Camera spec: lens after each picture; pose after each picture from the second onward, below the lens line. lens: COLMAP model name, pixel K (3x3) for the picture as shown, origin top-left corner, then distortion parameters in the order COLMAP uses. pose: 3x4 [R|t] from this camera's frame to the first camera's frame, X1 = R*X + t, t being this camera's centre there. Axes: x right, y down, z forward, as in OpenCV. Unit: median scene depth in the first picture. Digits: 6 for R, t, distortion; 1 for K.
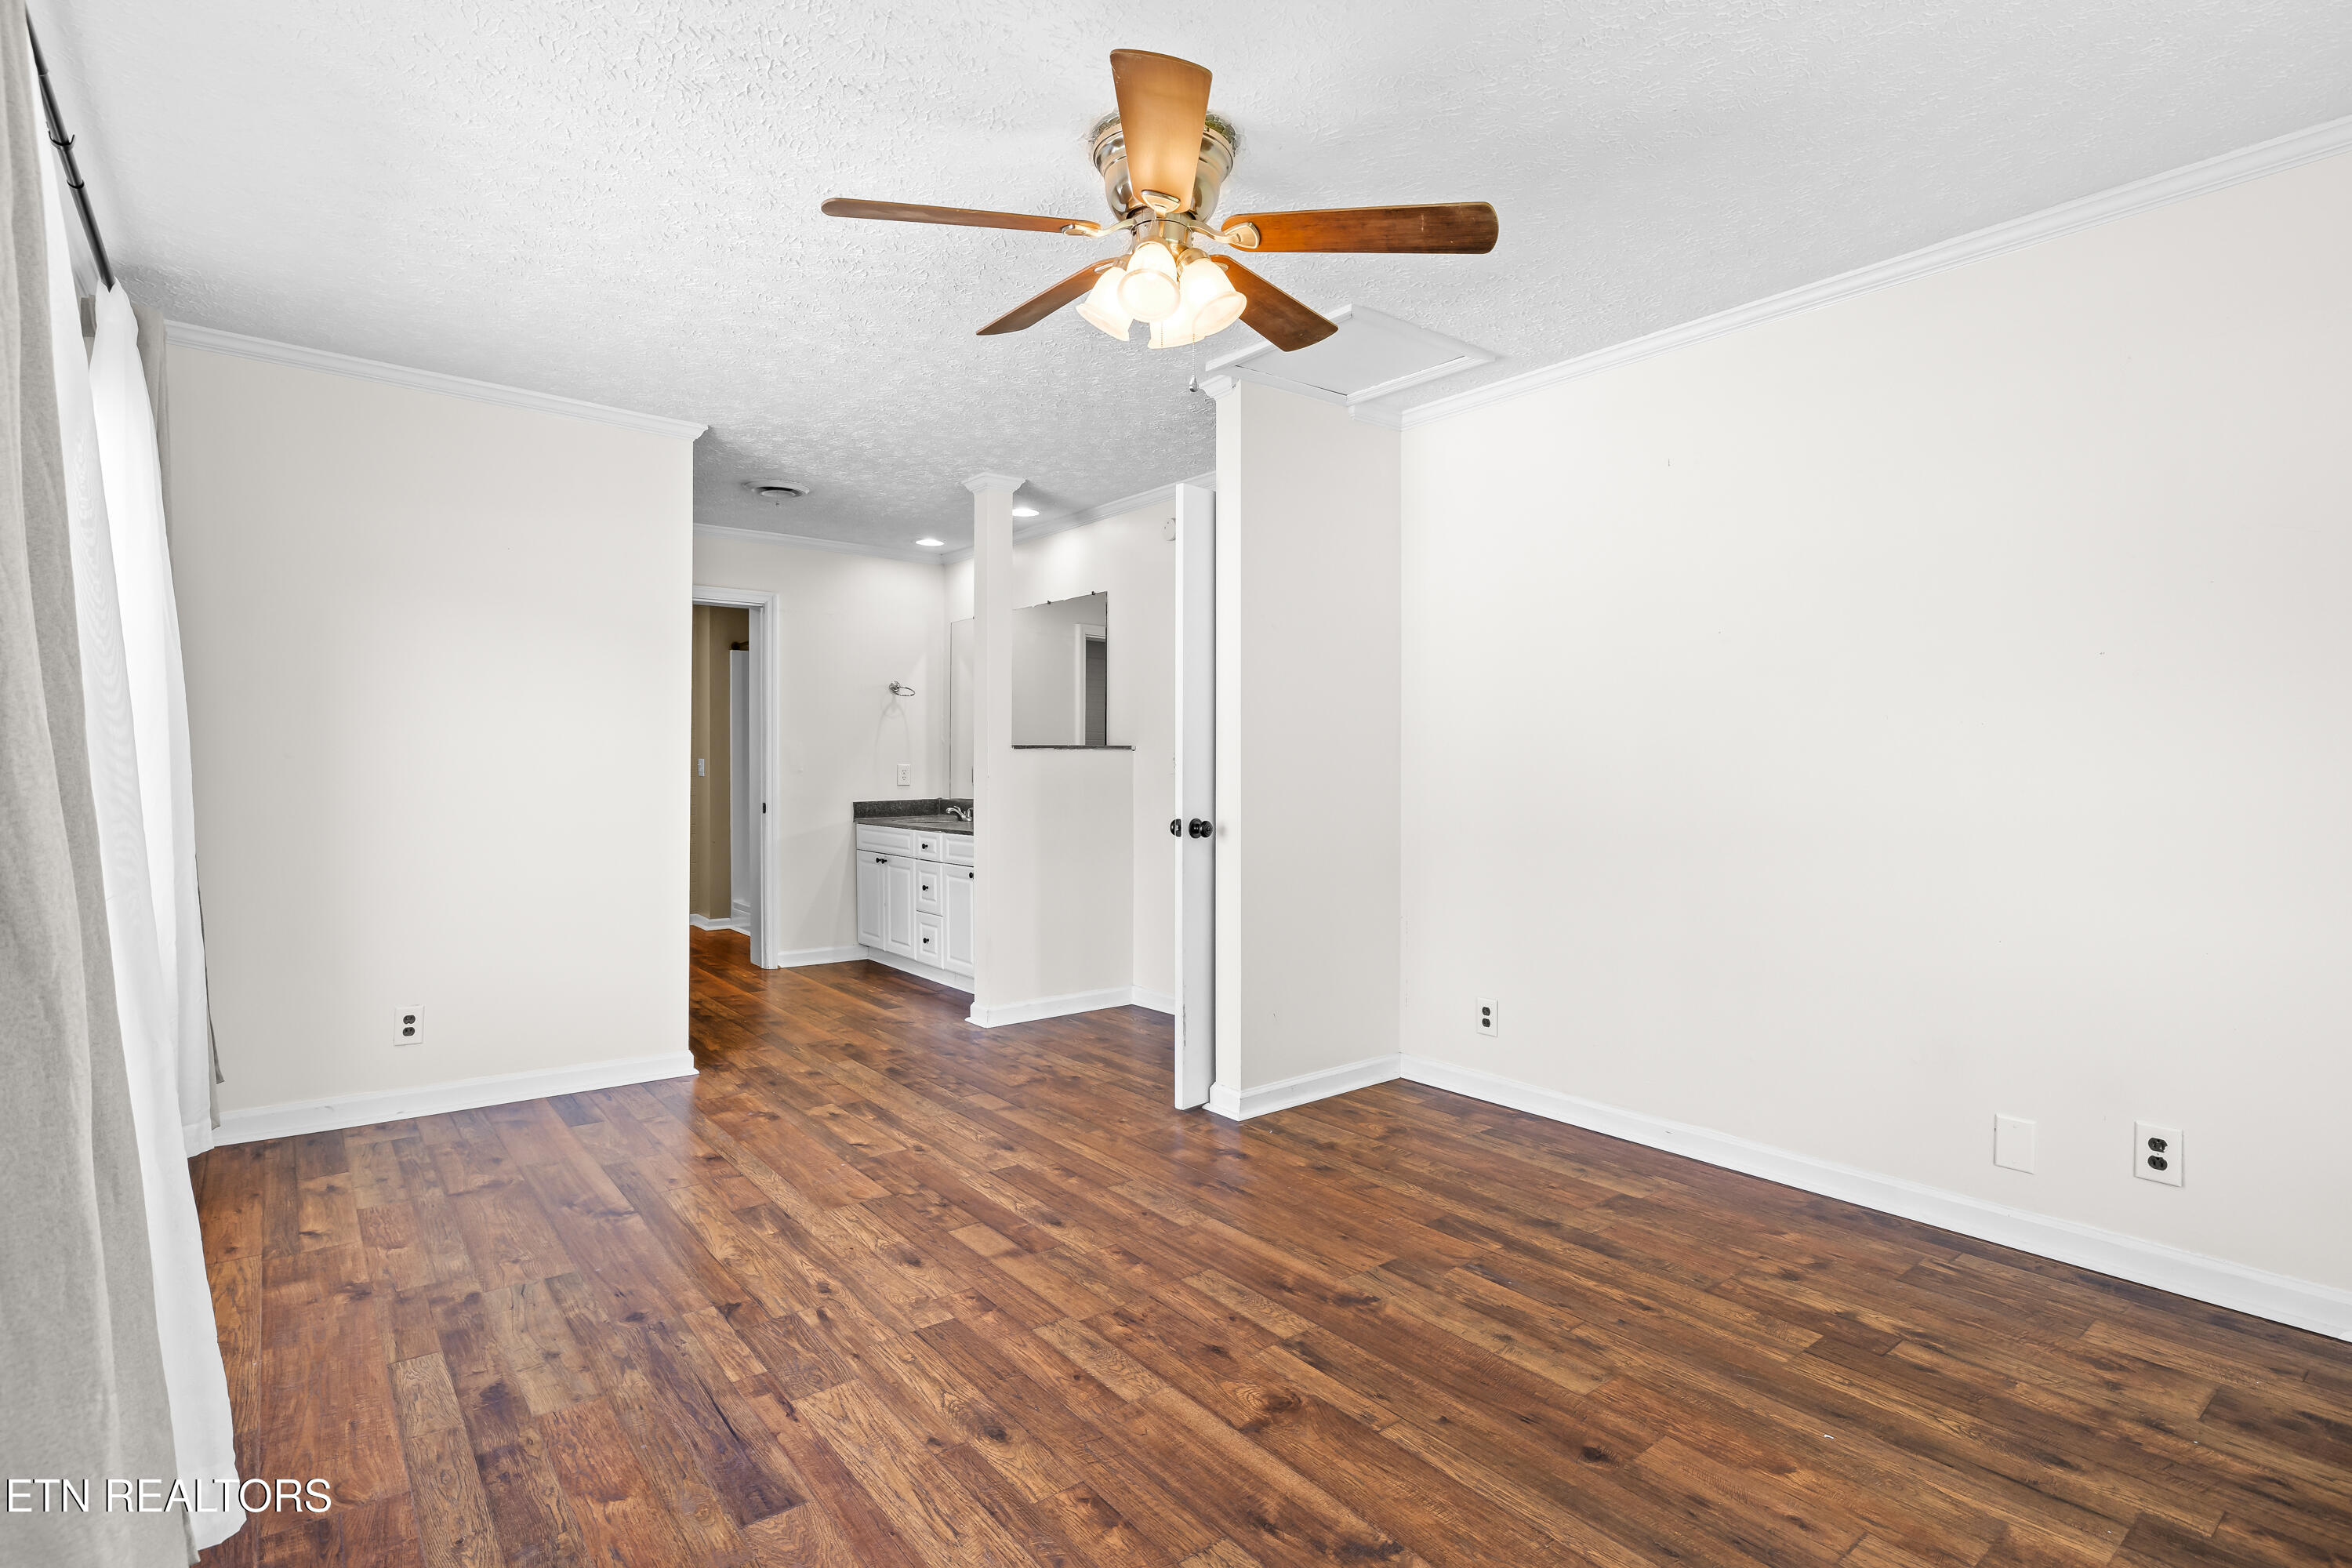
lens RADIAL K [[1168.2, 0, 1172.5], [0, 1168.2, 776.9], [0, 0, 1]] dist [-0.012800, 0.001039]
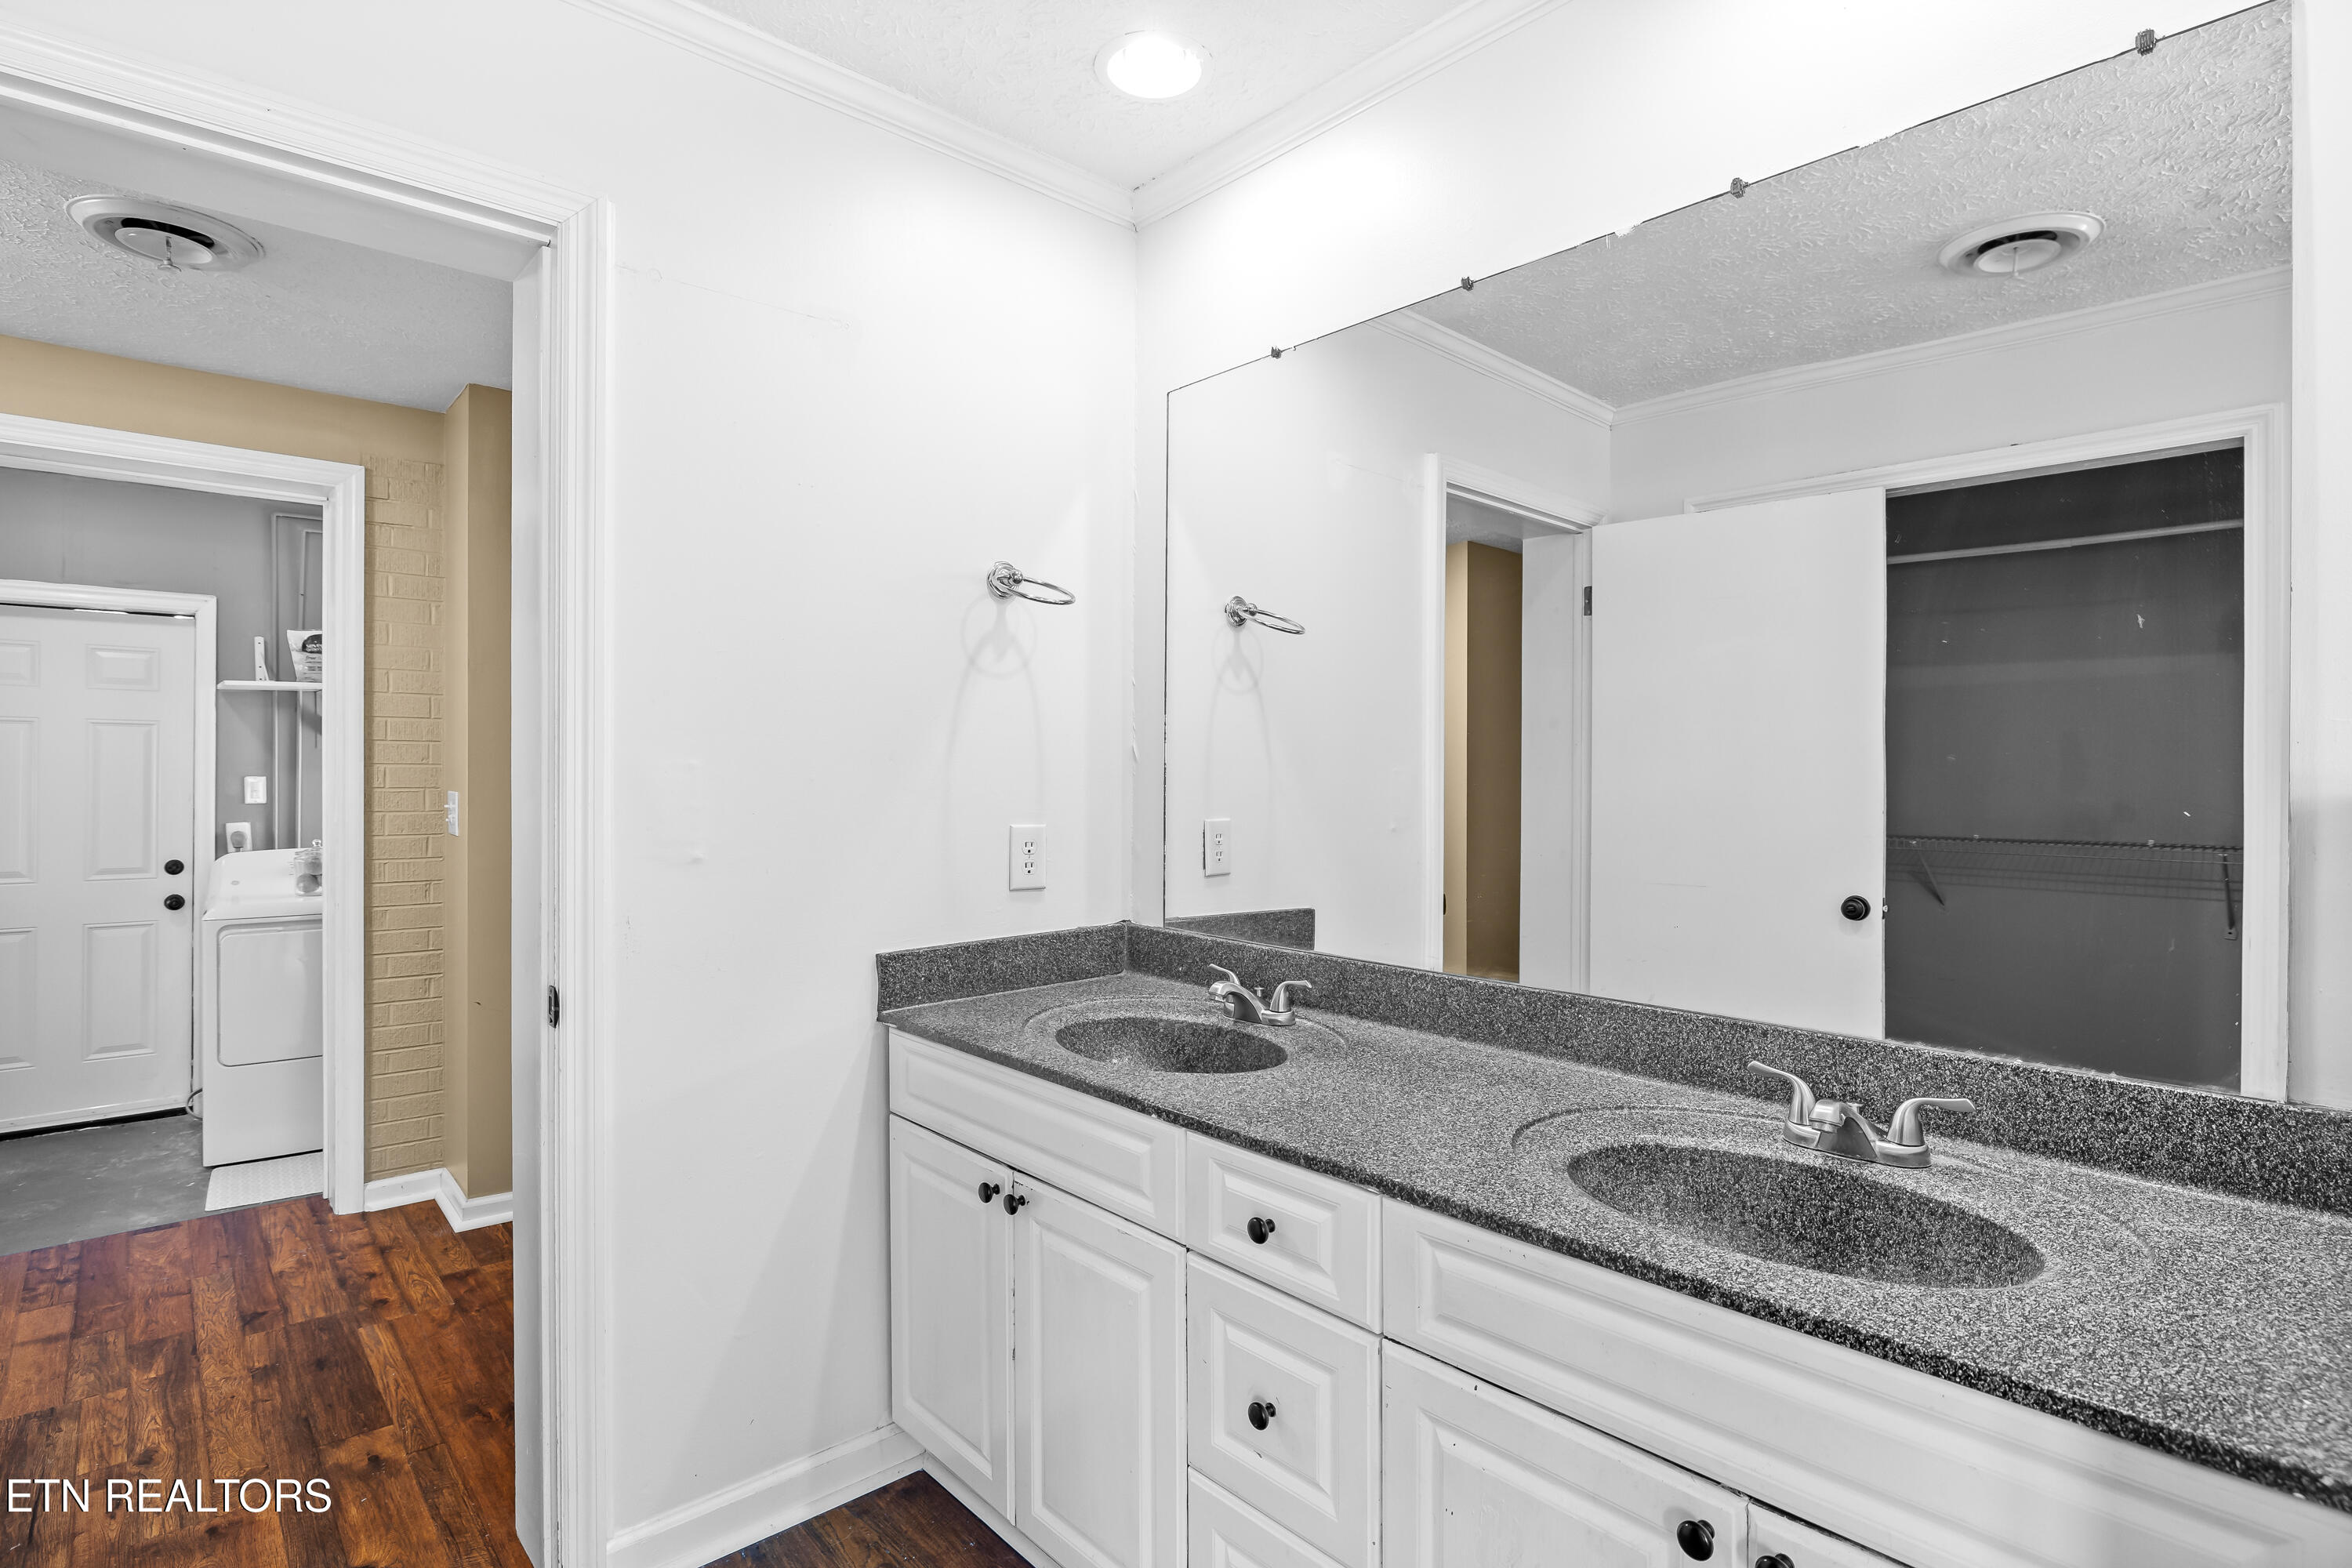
lens RADIAL K [[1168.2, 0, 1181.3], [0, 1168.2, 777.9], [0, 0, 1]] dist [-0.012800, 0.001039]
pose [[0.997654, -0.000708, 0.068449, -0.215520], [0.001353, 0.999955, -0.009383, -0.020981], [-0.068439, 0.009453, 0.997611, 0.694541]]
